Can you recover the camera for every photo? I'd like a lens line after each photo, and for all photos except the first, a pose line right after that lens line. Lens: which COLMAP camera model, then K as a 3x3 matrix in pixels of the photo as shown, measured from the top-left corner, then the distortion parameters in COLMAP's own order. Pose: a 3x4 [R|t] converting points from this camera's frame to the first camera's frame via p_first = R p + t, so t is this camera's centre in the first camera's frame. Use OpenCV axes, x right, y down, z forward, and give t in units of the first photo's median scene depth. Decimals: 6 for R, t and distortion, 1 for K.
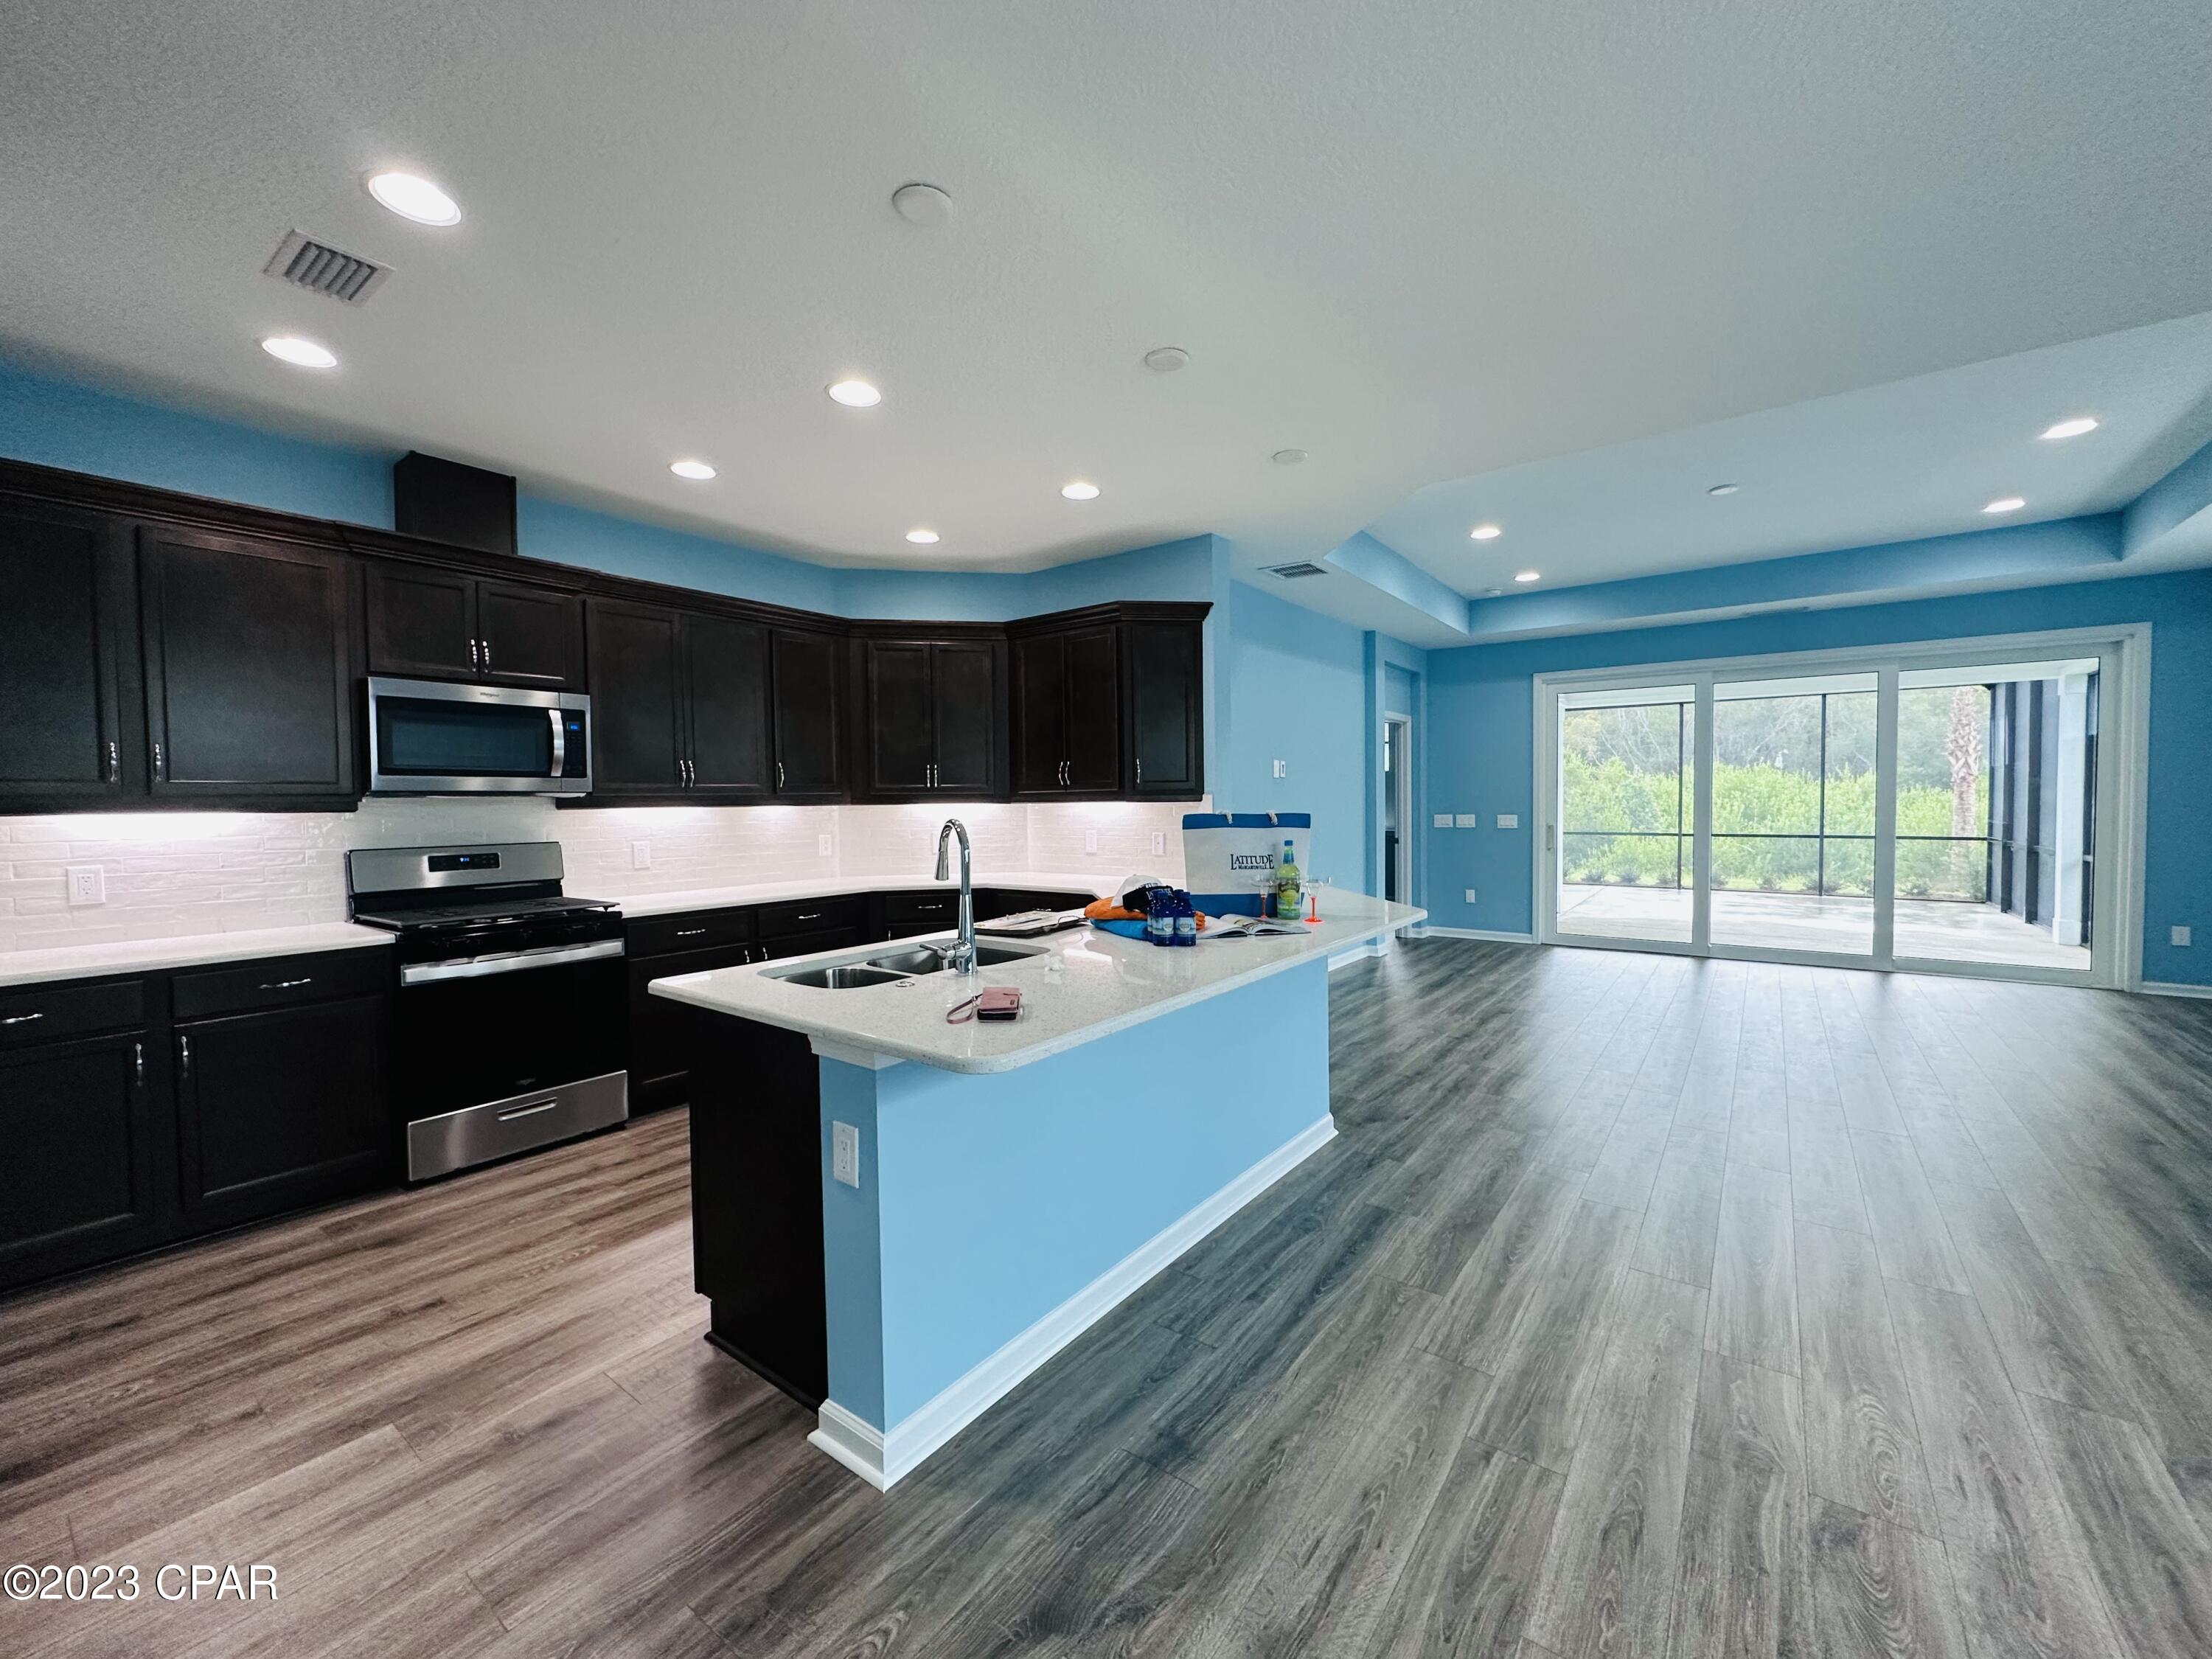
lens RADIAL K [[885.8, 0, 1101.6], [0, 885.8, 829.7], [0, 0, 1]] dist [-0.003053, 0.000209]
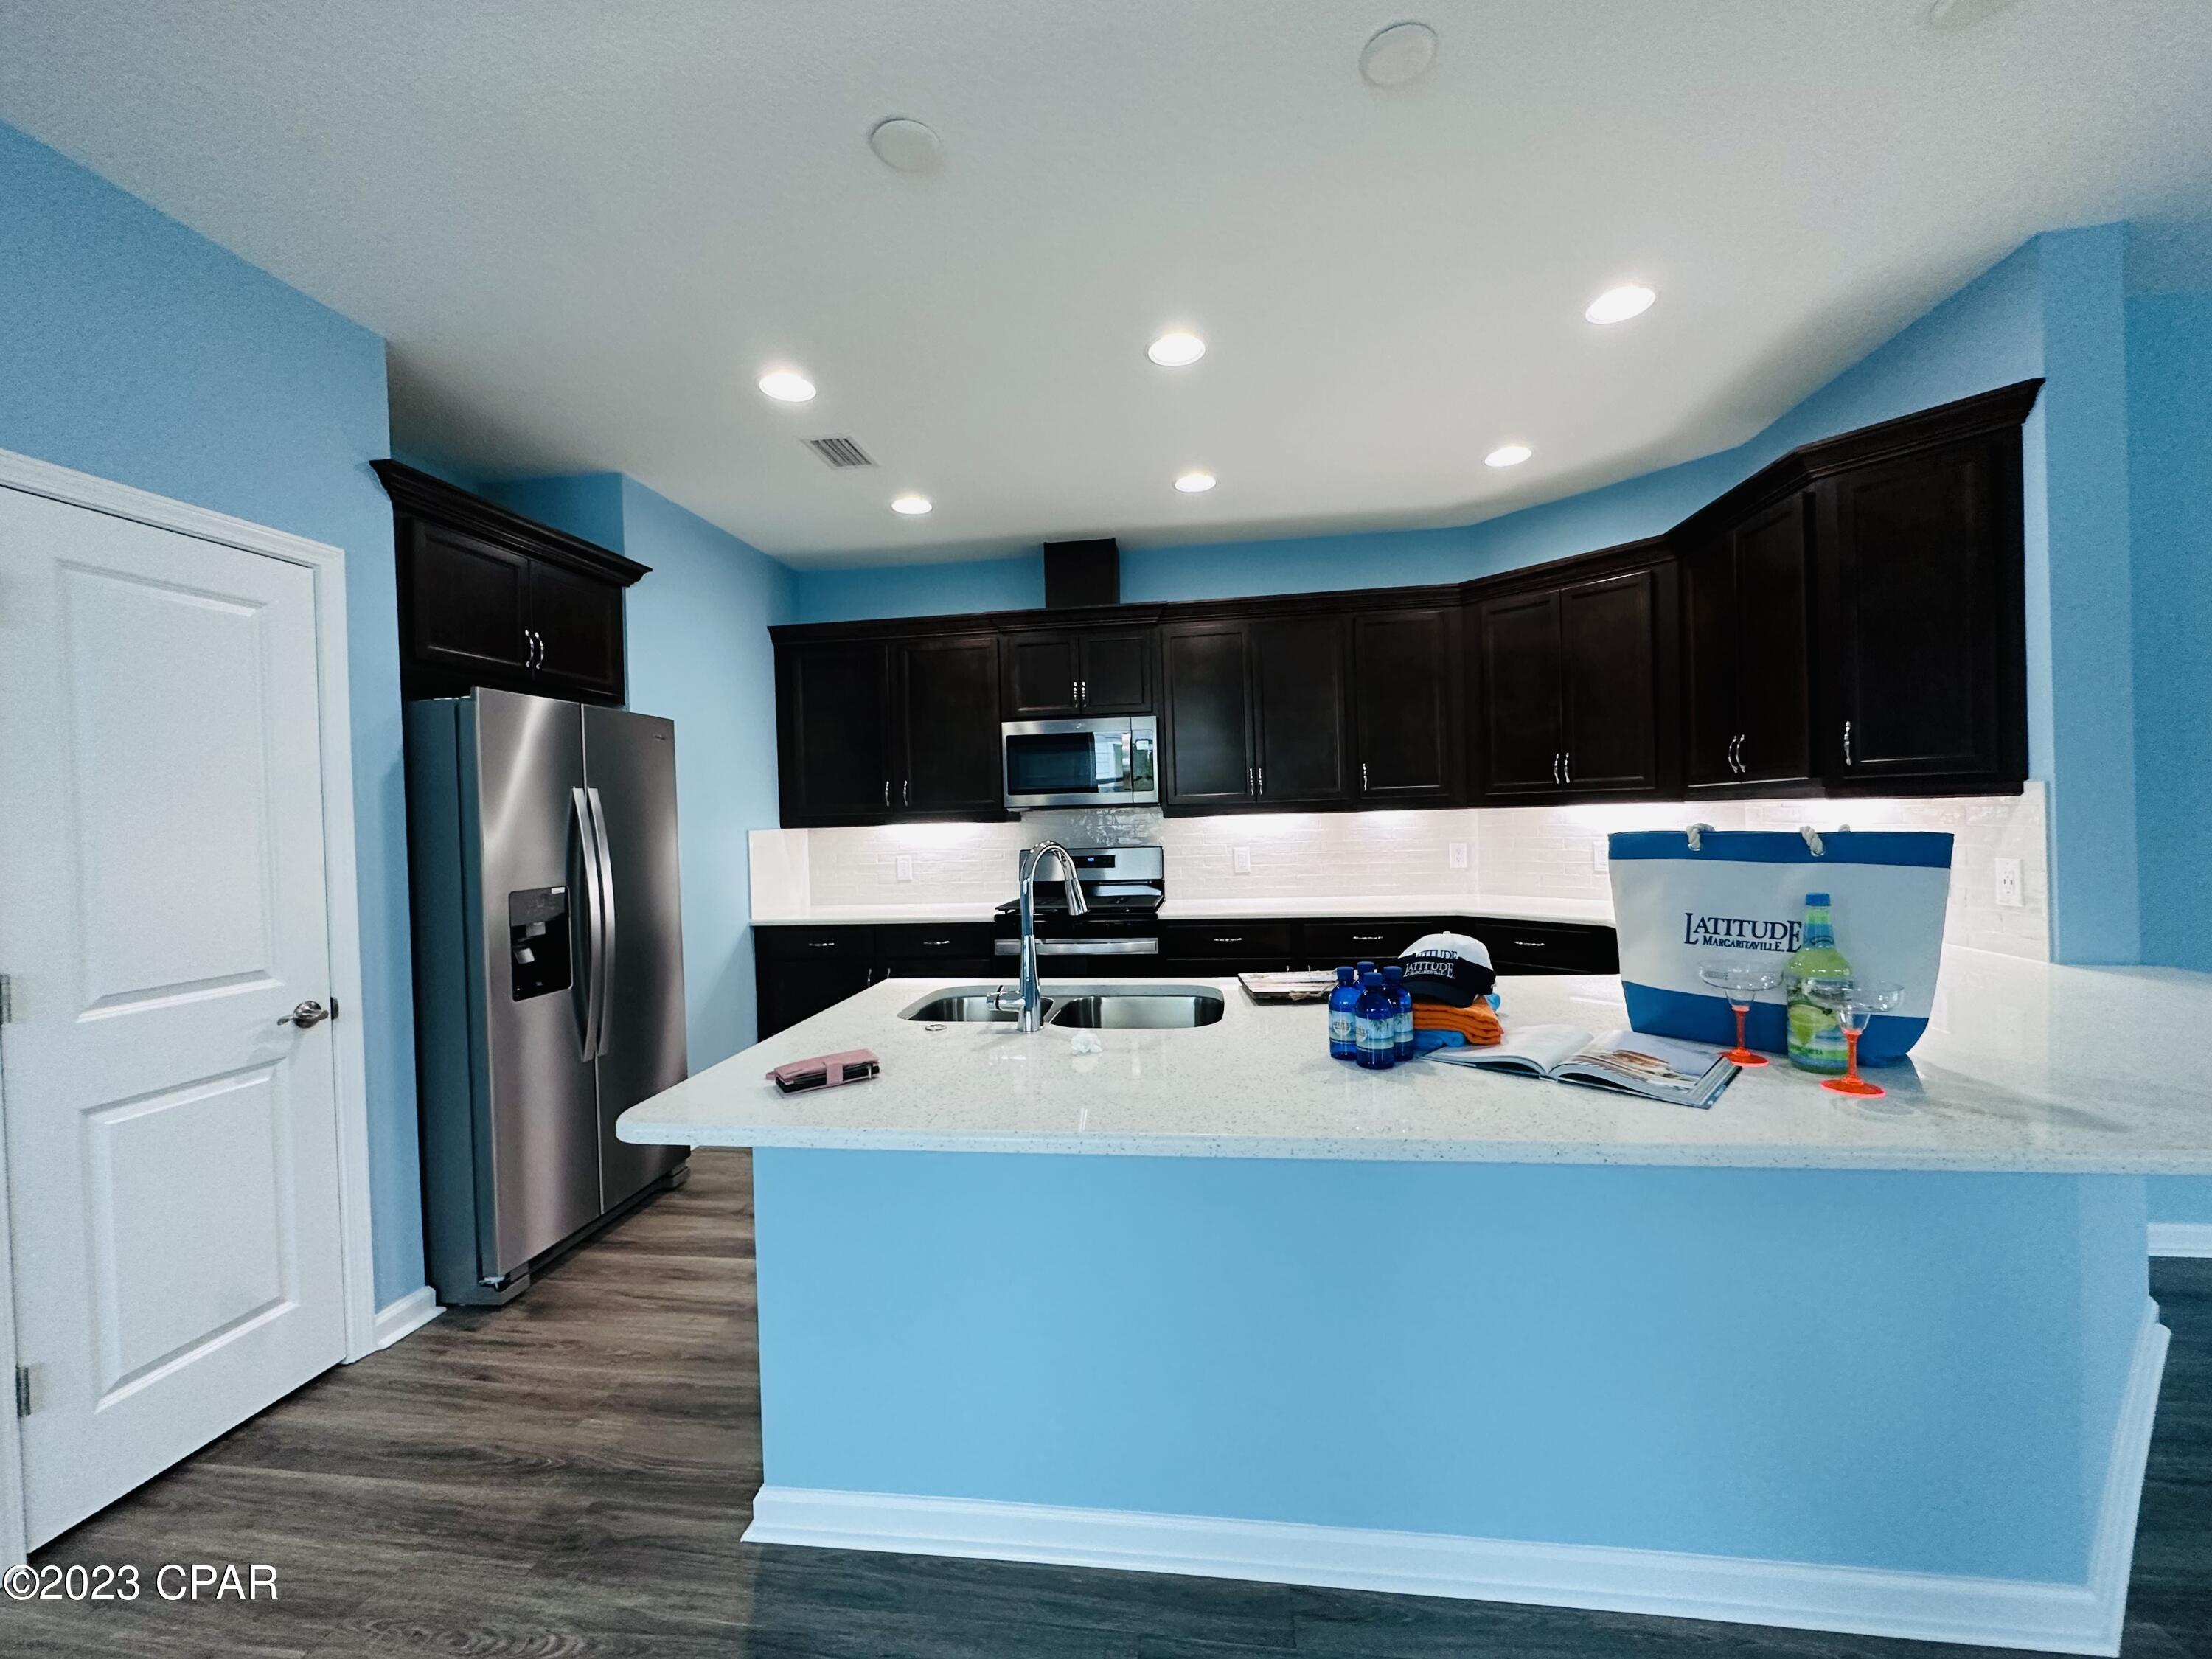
lens RADIAL K [[888.9, 0, 1106.0], [0, 888.9, 829.5], [0, 0, 1]] dist [-0.000353, -0.000012]
pose [[0.487155, 0.010870, -0.873248, 0.437005], [-0.004724, 0.999941, 0.009812, -0.023738], [0.873303, -0.000655, 0.487178, 0.482613]]
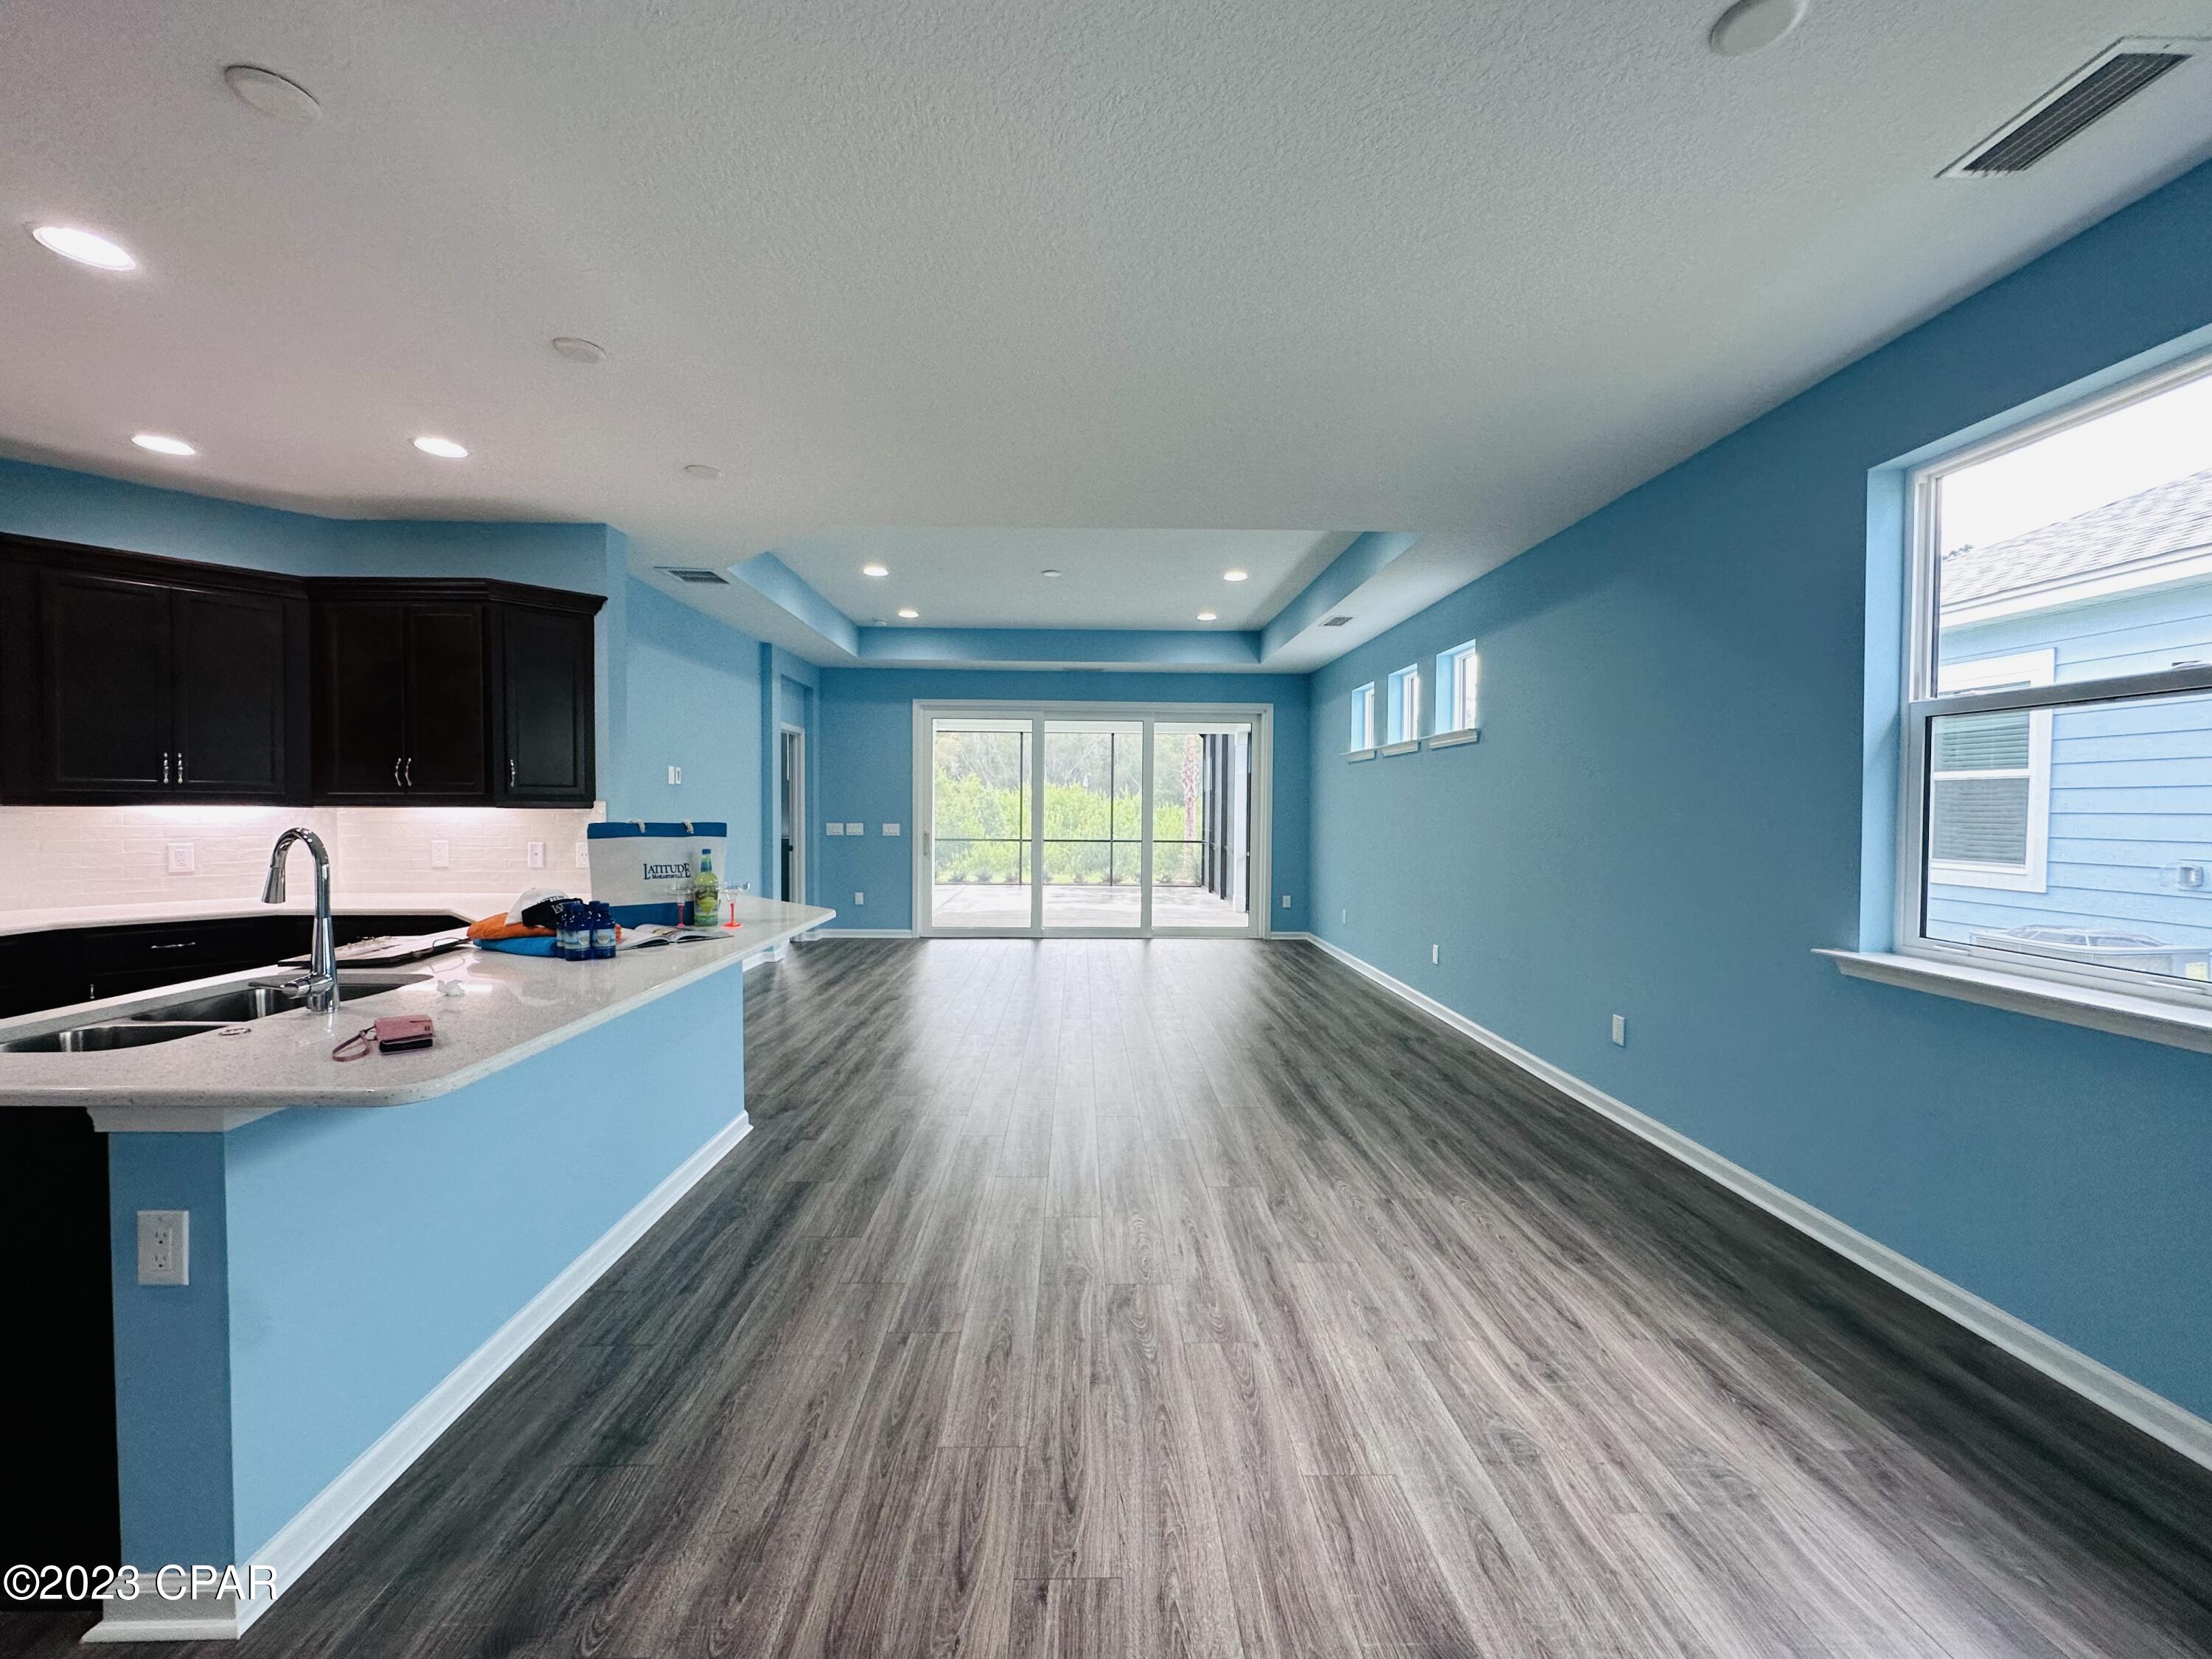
lens RADIAL K [[885.8, 0, 1101.6], [0, 885.8, 829.7], [0, 0, 1]] dist [-0.003053, 0.000209]
pose [[0.782594, 0.000395, 0.622532, -0.070643], [0.004717, 0.999967, -0.006565, -0.001430], [-0.622514, 0.008075, 0.782567, -0.089763]]
